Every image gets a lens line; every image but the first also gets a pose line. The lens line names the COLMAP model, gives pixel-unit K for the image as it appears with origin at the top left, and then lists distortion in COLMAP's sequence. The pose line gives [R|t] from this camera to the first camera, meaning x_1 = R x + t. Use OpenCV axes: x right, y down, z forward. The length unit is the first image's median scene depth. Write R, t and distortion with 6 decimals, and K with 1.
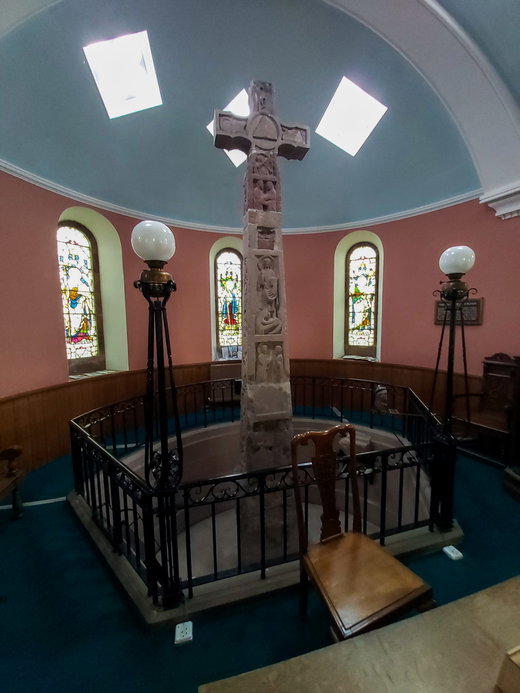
lens RADIAL K [[270.1, 0, 263.4], [0, 270.1, 344.7], [0, 0, 1]] dist [0.011491, -0.012291]
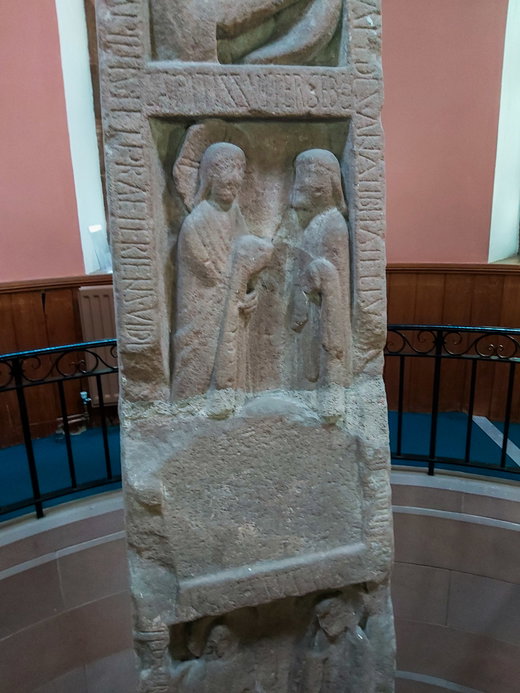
lens RADIAL K [[528.9, 0, 267.9], [0, 528.9, 339.6], [0, 0, 1]] dist [0.074576, -0.136648]
pose [[0.999916, -0.011377, -0.006160, 0.027730], [0.012264, 0.985148, 0.171267, 0.056341], [0.004120, -0.171328, 0.985205, 0.688622]]
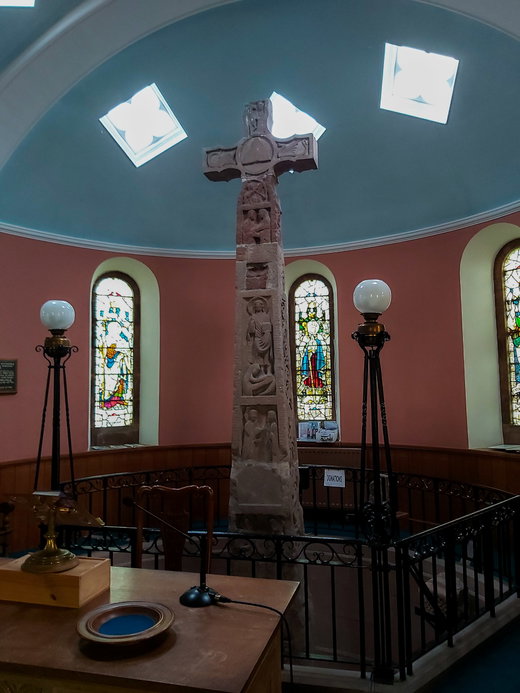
lens RADIAL K [[528.9, 0, 267.9], [0, 528.9, 339.6], [0, 0, 1]] dist [0.074576, -0.136648]
pose [[0.869667, -0.049307, -0.491171, 0.775034], [-0.037629, 0.985483, -0.165554, 0.052194], [0.492203, 0.162459, 0.855186, -0.292960]]
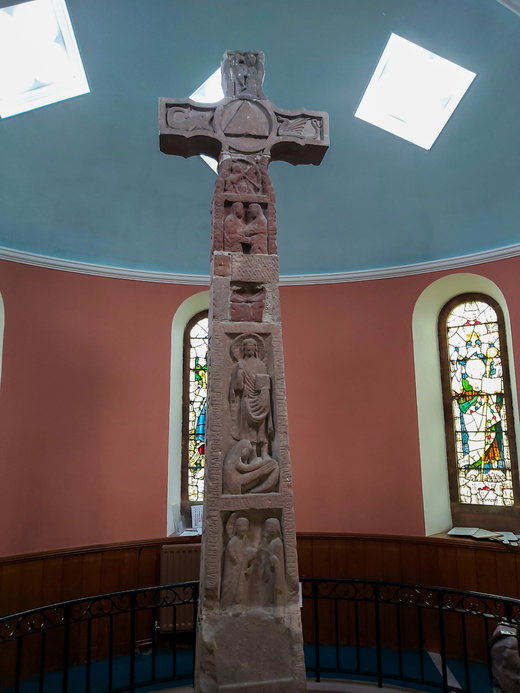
lens RADIAL K [[528.9, 0, 267.9], [0, 528.9, 339.6], [0, 0, 1]] dist [0.074576, -0.136648]
pose [[0.995854, -0.018266, -0.089115, 0.134030], [-0.005454, 0.965883, -0.258920, -0.055598], [0.090804, 0.258332, 0.961779, 0.036956]]
